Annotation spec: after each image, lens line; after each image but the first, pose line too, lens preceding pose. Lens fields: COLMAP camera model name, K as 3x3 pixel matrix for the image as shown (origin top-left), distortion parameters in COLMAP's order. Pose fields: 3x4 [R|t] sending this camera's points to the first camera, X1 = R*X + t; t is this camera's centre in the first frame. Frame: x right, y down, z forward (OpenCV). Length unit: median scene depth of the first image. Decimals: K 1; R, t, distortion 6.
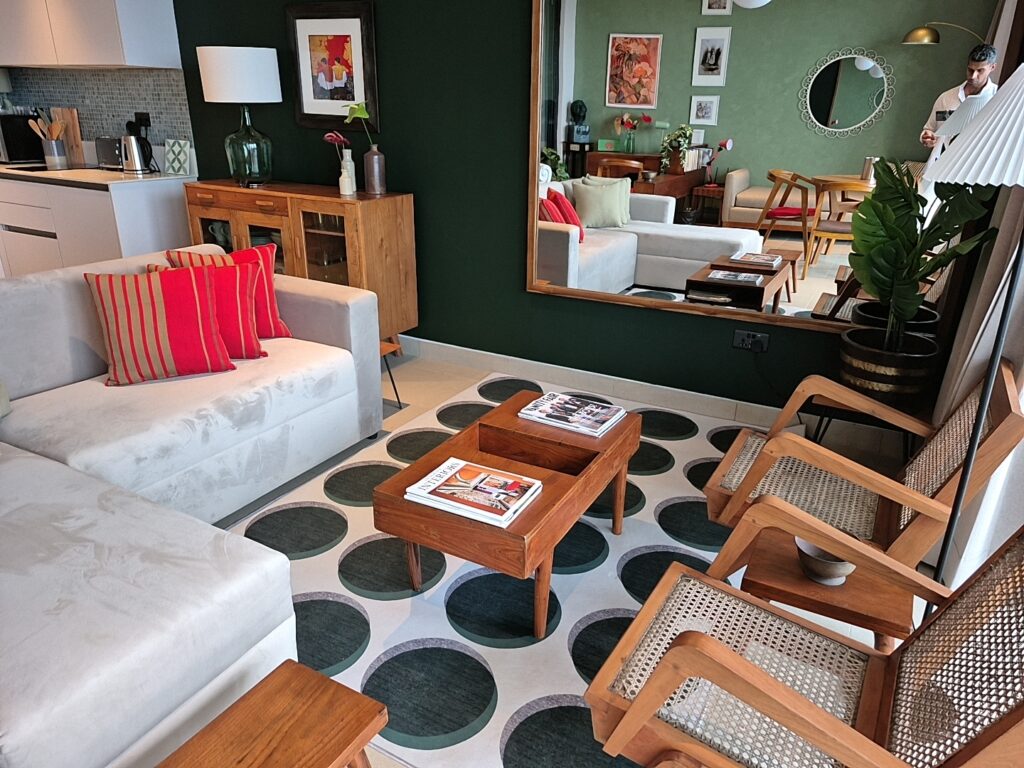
lens RADIAL K [[714.6, 0, 522.9], [0, 714.6, 390.6], [0, 0, 1]] dist [0.074406, -0.071231]
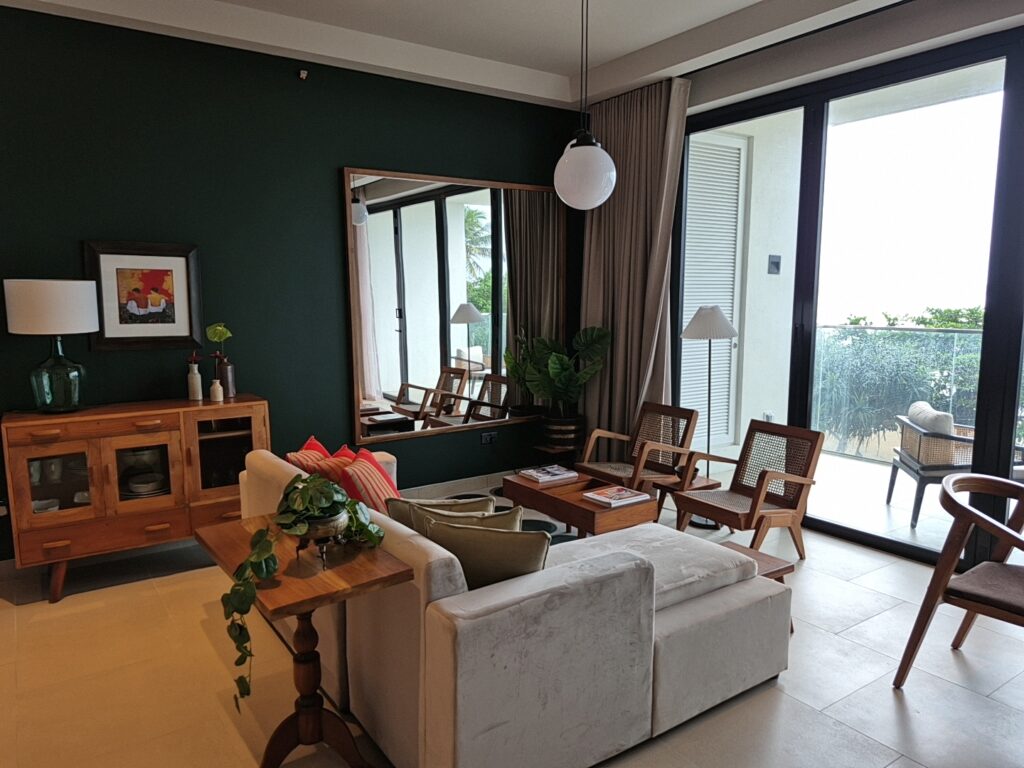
lens RADIAL K [[714.6, 0, 503.2], [0, 714.6, 384.3], [0, 0, 1]] dist [0.074406, -0.071231]
pose [[0.453135, -0.136608, 0.880913, -1.028120], [0.340807, 0.939667, -0.029589, -0.111077], [-0.823723, 0.313629, 0.472353, 0.092314]]
